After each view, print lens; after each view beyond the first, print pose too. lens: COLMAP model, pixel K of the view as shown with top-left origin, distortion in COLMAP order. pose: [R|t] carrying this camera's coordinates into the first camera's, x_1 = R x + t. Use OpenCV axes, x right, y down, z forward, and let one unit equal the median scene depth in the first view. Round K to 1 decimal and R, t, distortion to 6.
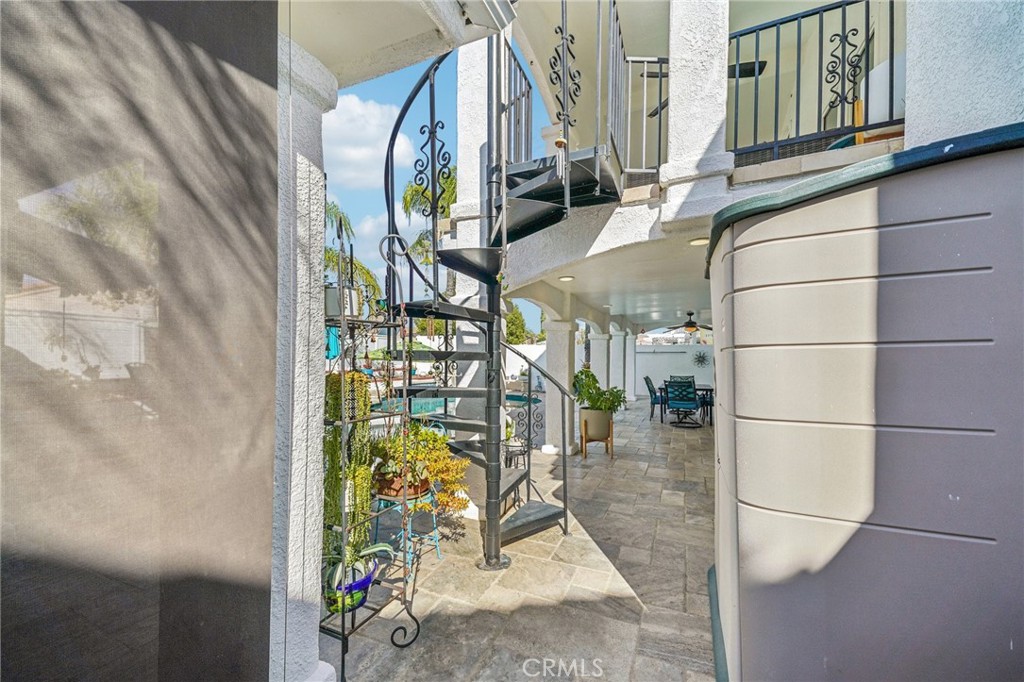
lens RADIAL K [[383.6, 0, 508.0], [0, 383.6, 342.7], [0, 0, 1]] dist [0.034340, -0.013819]
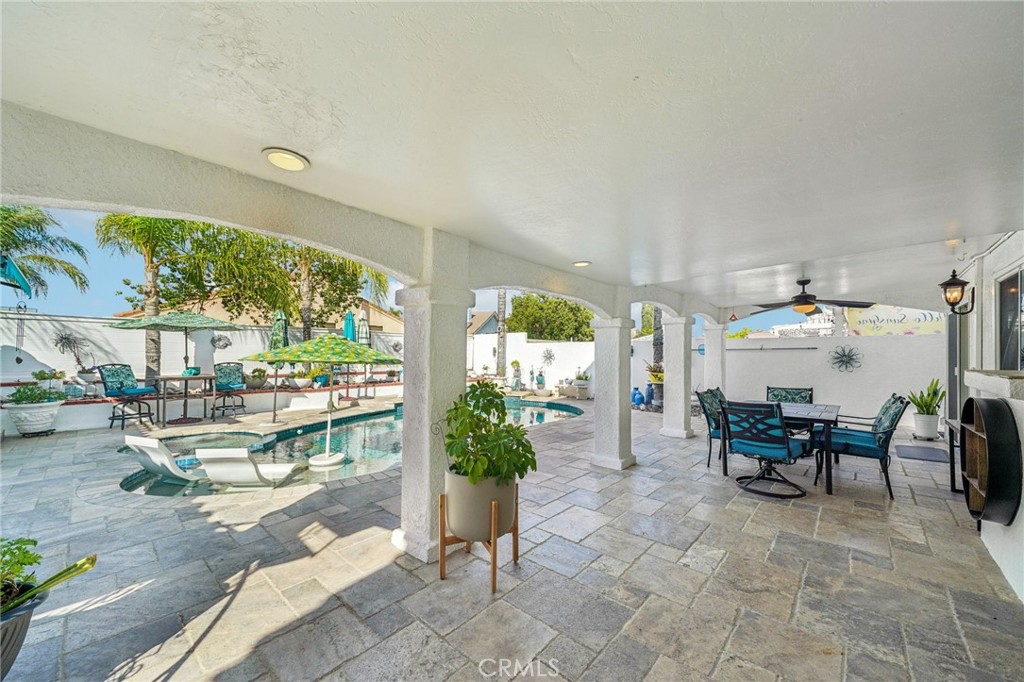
lens RADIAL K [[375.5, 0, 512.6], [0, 375.5, 346.1], [0, 0, 1]] dist [0.026499, -0.009543]
pose [[0.952627, -0.011443, -0.303925, 0.286951], [0.014284, 0.999873, 0.007125, 0.014446], [0.303805, -0.011128, 0.952669, 0.405470]]
